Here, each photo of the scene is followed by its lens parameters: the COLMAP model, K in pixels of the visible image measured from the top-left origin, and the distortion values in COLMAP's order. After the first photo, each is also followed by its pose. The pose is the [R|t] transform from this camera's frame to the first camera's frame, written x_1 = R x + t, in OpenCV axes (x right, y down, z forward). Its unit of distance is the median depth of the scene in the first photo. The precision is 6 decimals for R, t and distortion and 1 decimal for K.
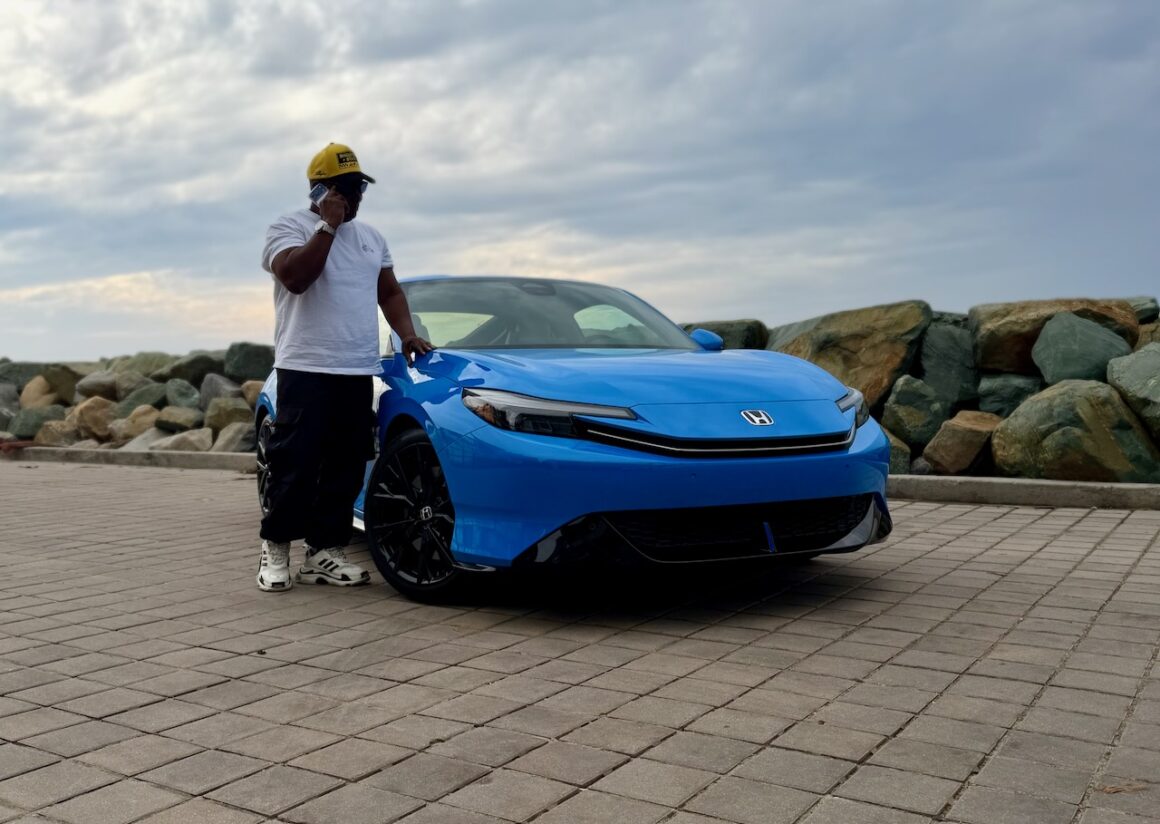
lens RADIAL K [[1095.3, 0, 580.0], [0, 1095.3, 412.0], [0, 0, 1]] dist [0.162321, -0.366423]
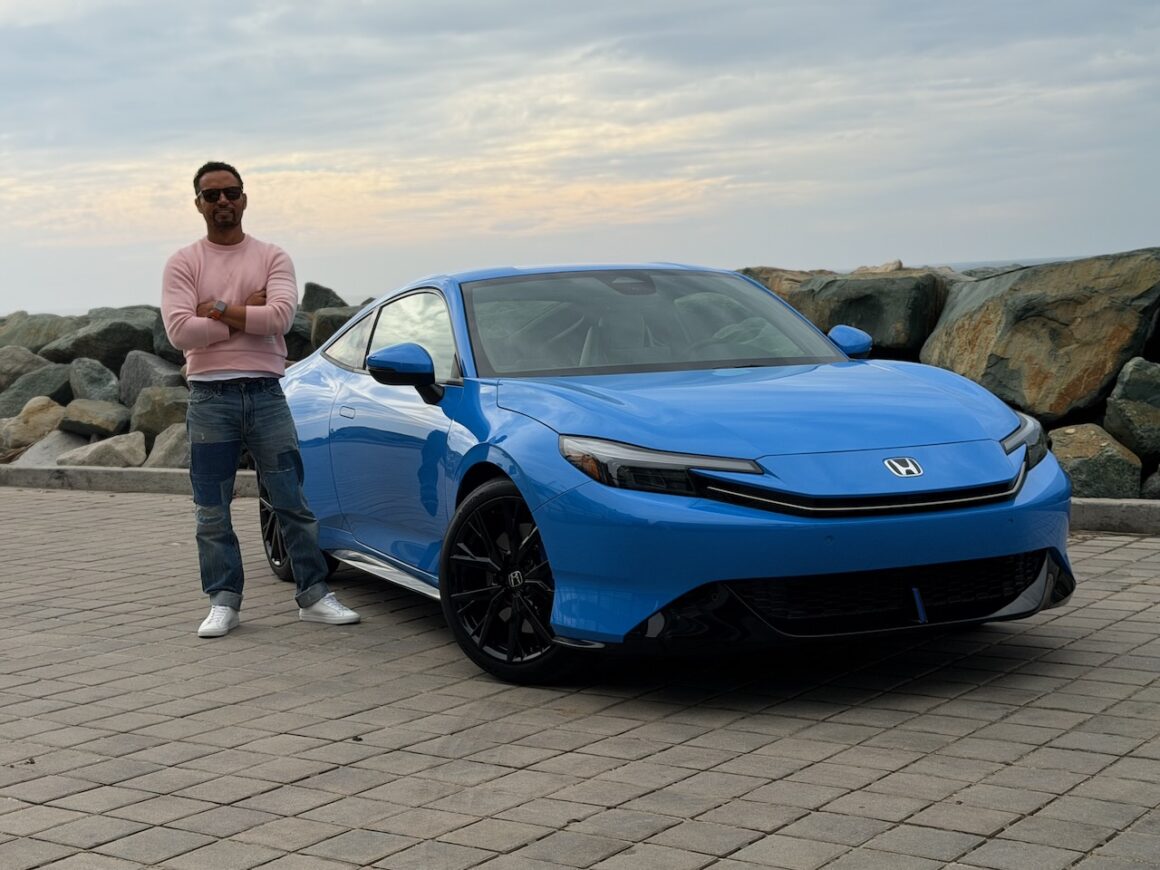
lens RADIAL K [[1772.7, 0, 580.0], [0, 1772.7, 435.0], [0, 0, 1]] dist [0.132615, -0.224821]
pose [[0.998790, -0.016272, -0.046411, -0.026082], [0.017981, 0.999166, 0.036654, -0.073061], [0.045776, -0.037444, 0.998250, -0.387365]]
